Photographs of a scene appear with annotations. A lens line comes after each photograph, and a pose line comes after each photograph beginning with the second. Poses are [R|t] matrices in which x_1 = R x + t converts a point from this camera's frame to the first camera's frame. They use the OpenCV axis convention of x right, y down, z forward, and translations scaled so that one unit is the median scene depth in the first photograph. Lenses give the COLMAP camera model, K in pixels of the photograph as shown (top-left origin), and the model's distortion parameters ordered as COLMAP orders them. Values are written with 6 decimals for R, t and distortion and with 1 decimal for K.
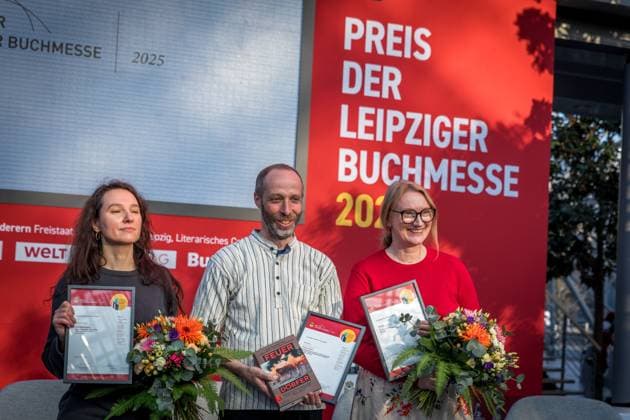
lens RADIAL K [[1238.5, 0, 315.0], [0, 1238.5, 210.0], [0, 0, 1]] dist [-0.051545, 0.069250]
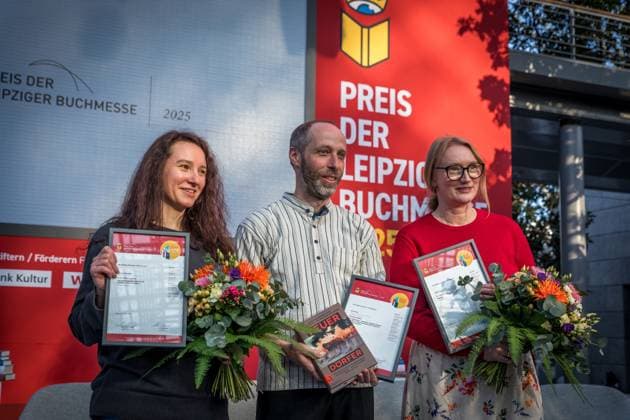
lens RADIAL K [[828.2, 0, 315.0], [0, 828.2, 210.0], [0, 0, 1]] dist [-0.049084, 0.008310]
pose [[0.999301, -0.030462, 0.021658, -0.021655], [0.032396, 0.994908, -0.095438, 0.044944], [-0.018640, 0.096073, 0.995200, 0.208594]]
